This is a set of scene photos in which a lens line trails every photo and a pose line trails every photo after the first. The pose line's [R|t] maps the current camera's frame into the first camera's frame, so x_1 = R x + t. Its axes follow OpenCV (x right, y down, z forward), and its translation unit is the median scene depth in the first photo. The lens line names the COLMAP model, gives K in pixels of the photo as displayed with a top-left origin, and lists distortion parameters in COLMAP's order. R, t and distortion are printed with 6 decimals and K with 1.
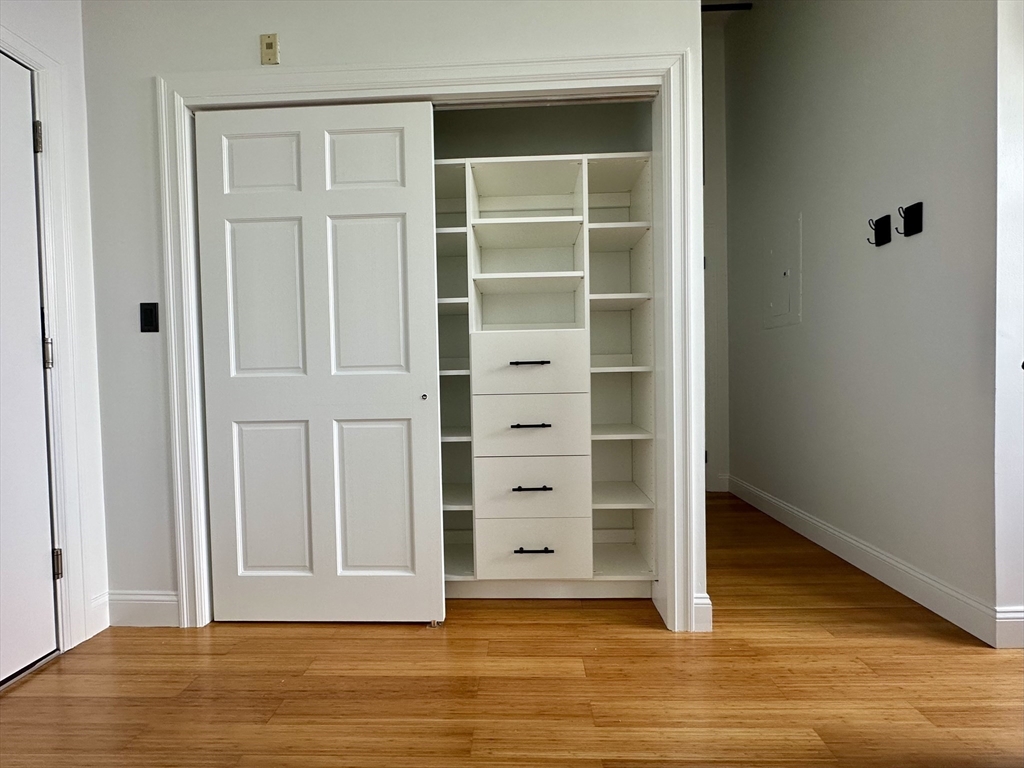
lens RADIAL K [[424.1, 0, 512.0], [0, 424.1, 384.0], [0, 0, 1]] dist [-0.000075, -0.000079]
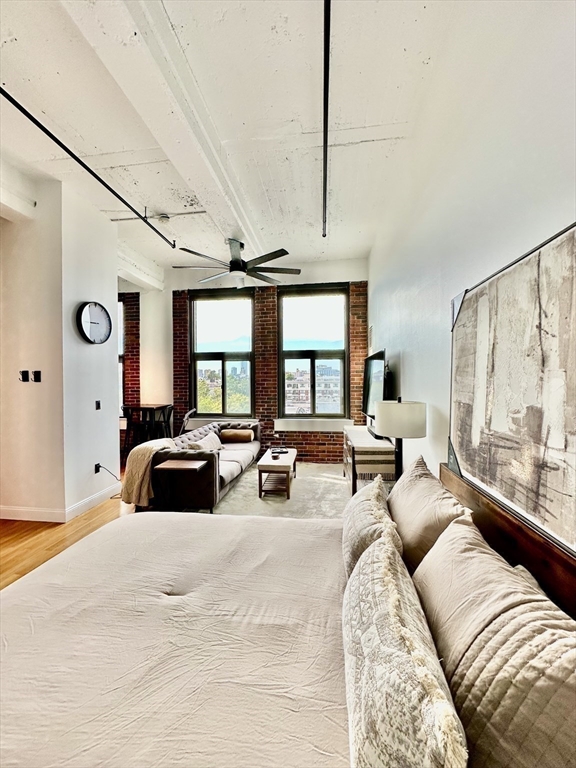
lens RADIAL K [[306.2, 0, 288.0], [0, 306.2, 384.0], [0, 0, 1]] dist [-0.003504, 0.000069]
pose [[0.093662, 0.009721, 0.995557, -0.927025], [0.029876, 0.999475, -0.012570, -0.311226], [-0.995156, 0.030921, 0.093322, -0.844263]]
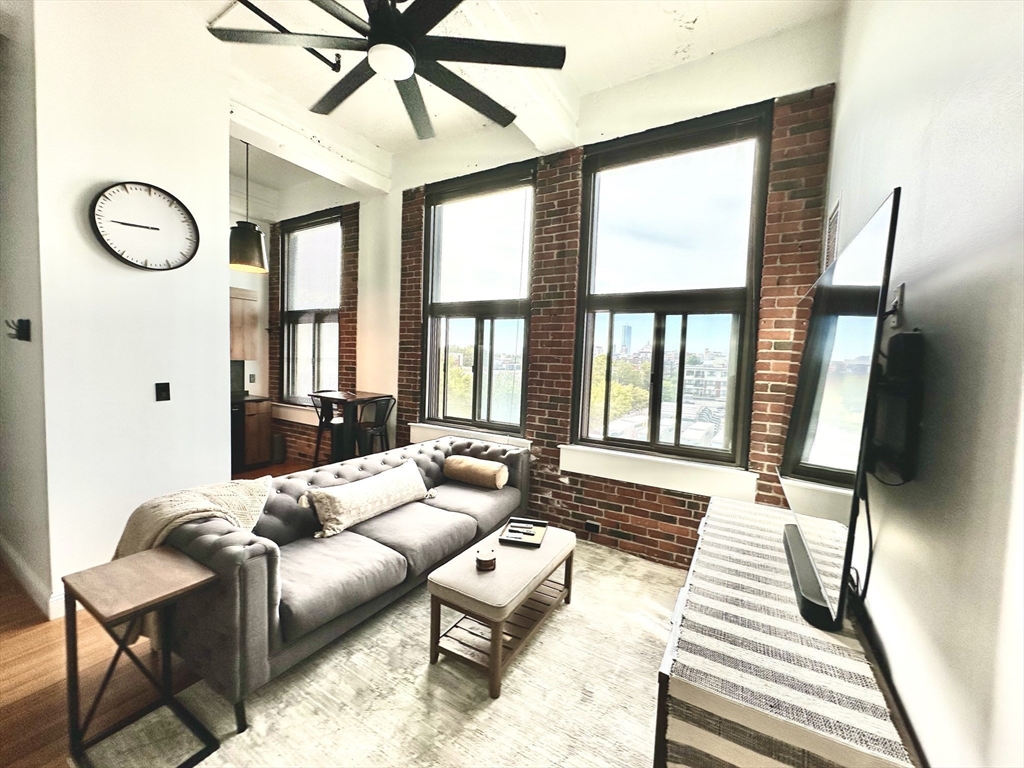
lens RADIAL K [[408.3, 0, 512.0], [0, 408.3, 384.0], [0, 0, 1]] dist [-0.003504, 0.000069]
pose [[0.483839, -0.014697, 0.875034, 0.631283], [-0.024841, 0.999225, 0.030518, -0.338024], [-0.874805, -0.036502, 0.483099, -1.169455]]
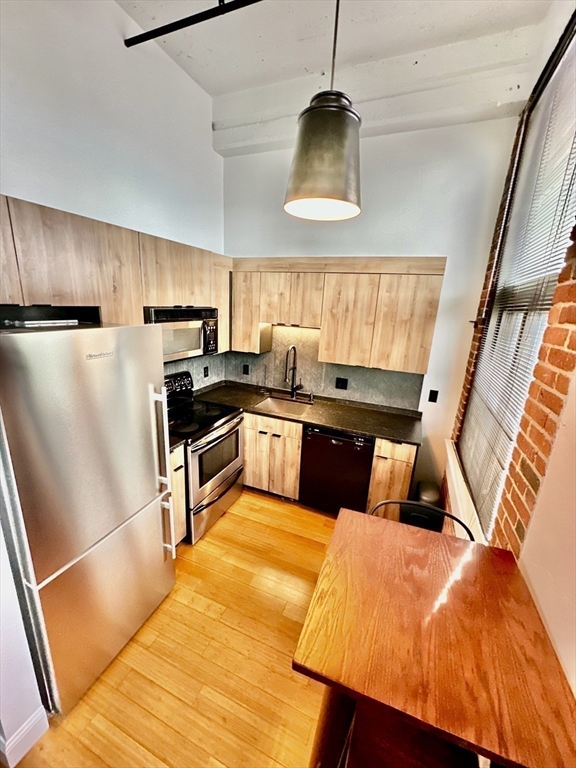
lens RADIAL K [[305.5, 0, 288.0], [0, 305.5, 384.0], [0, 0, 1]] dist [-0.002988, 0.000159]
pose [[0.932077, 0.157539, -0.326211, 2.490817], [-0.079042, 0.967234, 0.241268, -0.665835], [0.353532, -0.199096, 0.913989, 0.674382]]
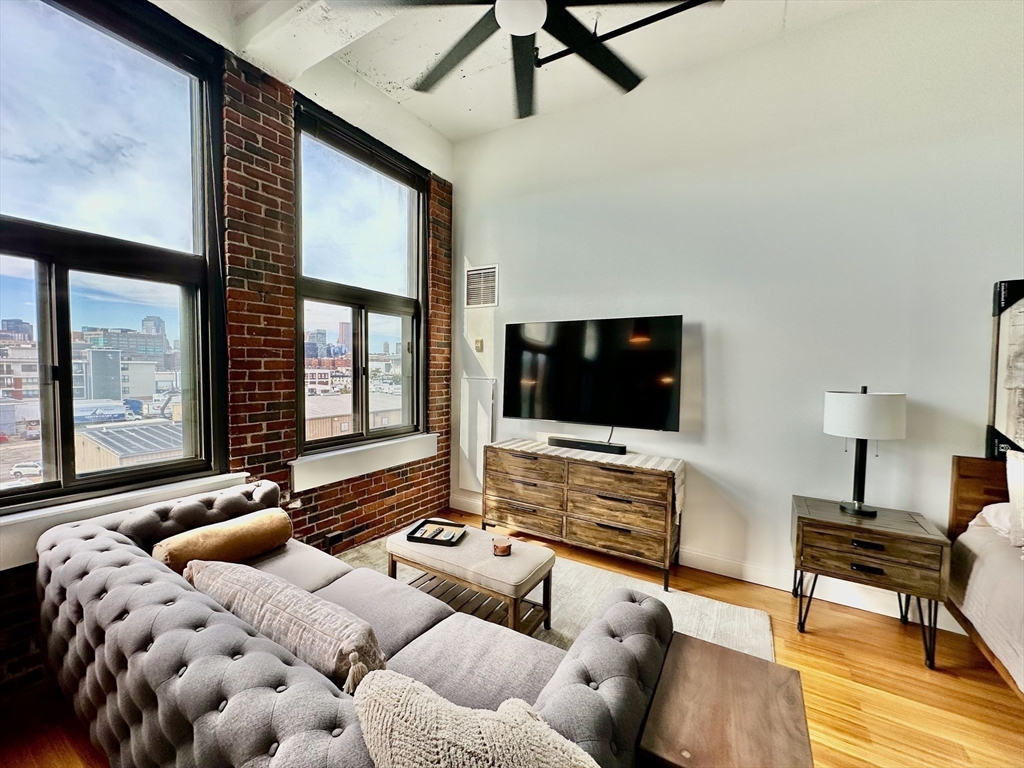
lens RADIAL K [[407.3, 0, 512.0], [0, 407.3, 384.0], [0, 0, 1]] dist [-0.002988, 0.000159]
pose [[-0.871366, -0.014573, 0.490417, 1.038556], [0.014225, 0.998388, 0.054943, -0.362316], [-0.490427, 0.054852, -0.869754, 0.745668]]
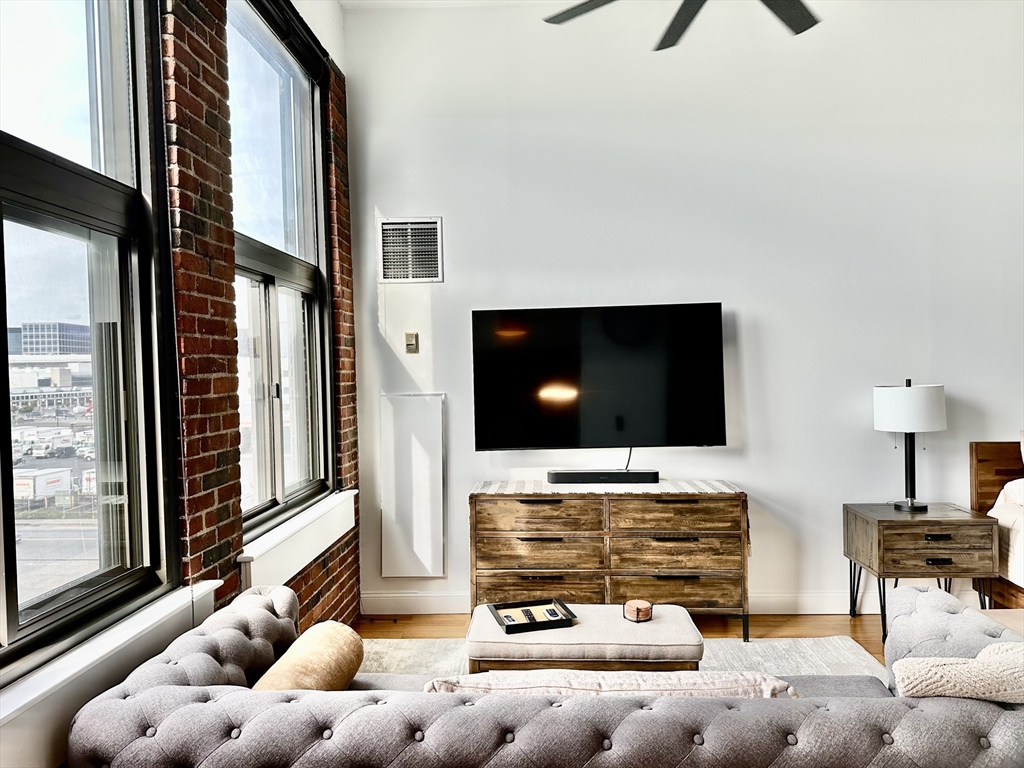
lens RADIAL K [[712.3, 0, 511.8], [0, 712.3, 371.7], [0, 0, 1]] dist [0.097718, -0.131401]
pose [[-0.998999, 0.041563, 0.016560, 2.052558], [0.042016, 0.998724, 0.028011, -0.413881], [-0.015375, 0.028678, -0.999470, 1.458789]]
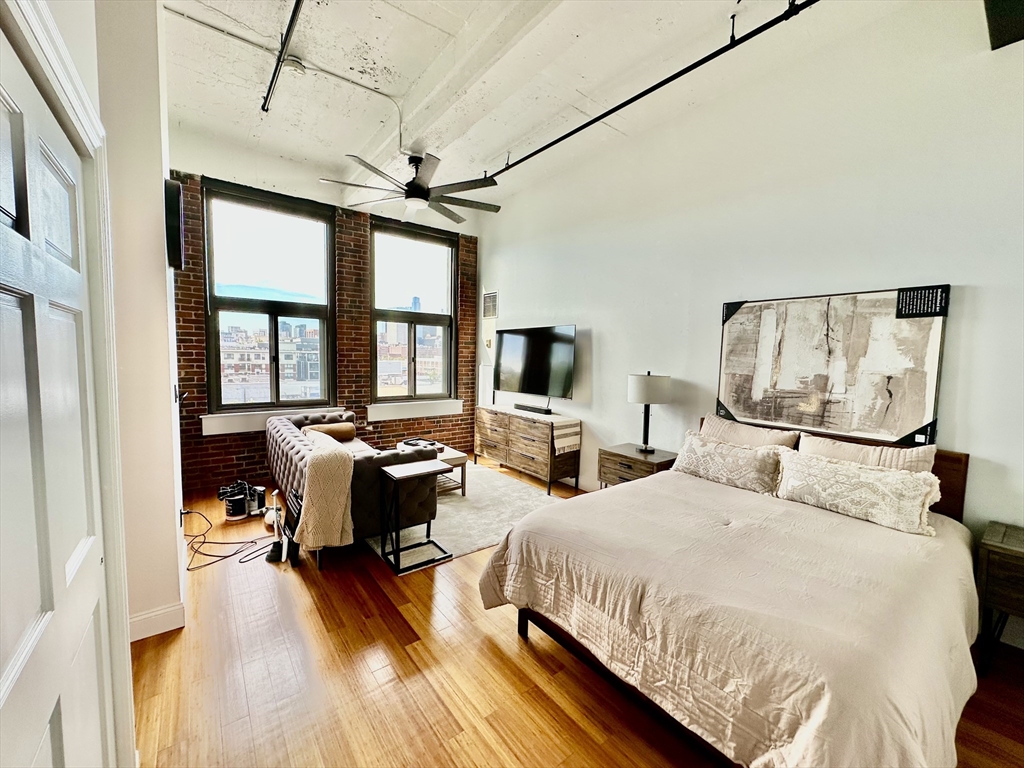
lens RADIAL K [[409.5, 0, 512.0], [0, 409.5, 384.0], [0, 0, 1]] dist [-0.002288, -0.000210]
pose [[-0.631705, -0.048146, 0.773713, -0.744774], [0.011093, 0.997406, 0.071123, -0.356674], [-0.775130, 0.053512, -0.629532, 0.922971]]
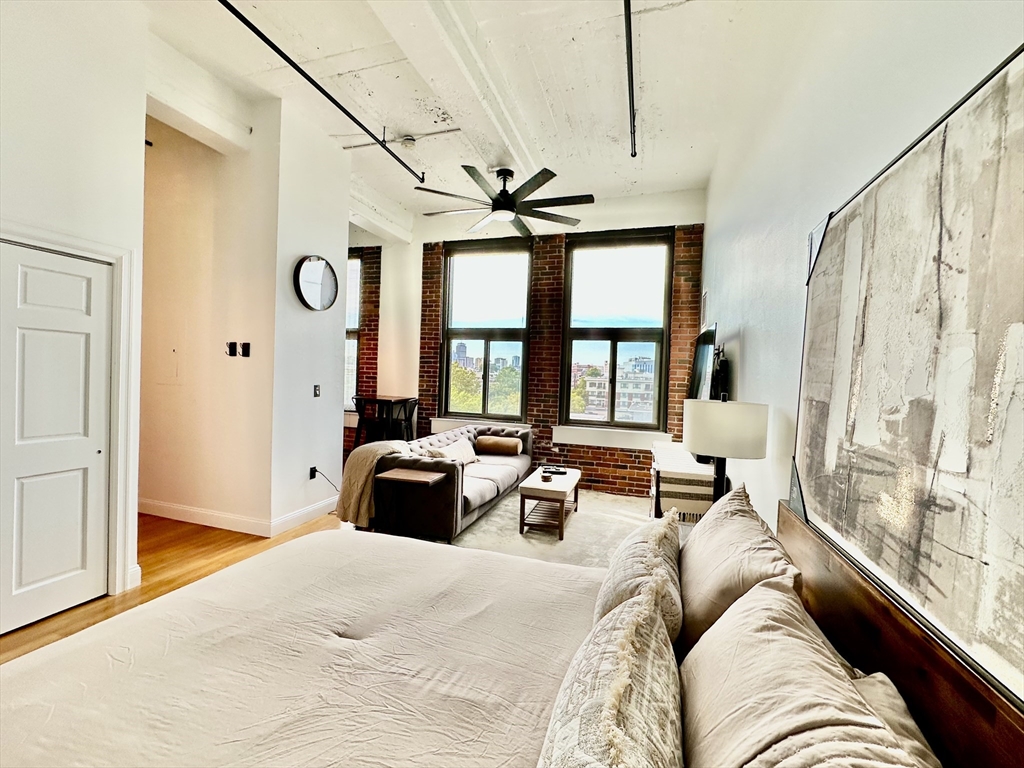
lens RADIAL K [[433.8, 0, 512.0], [0, 433.8, 384.0], [0, 0, 1]] dist [-0.004100, 0.001315]
pose [[0.271305, 0.010619, 0.962435, -0.866702], [-0.016354, 0.999846, -0.006421, -0.261020], [-0.962354, -0.013998, 0.271437, -0.974136]]
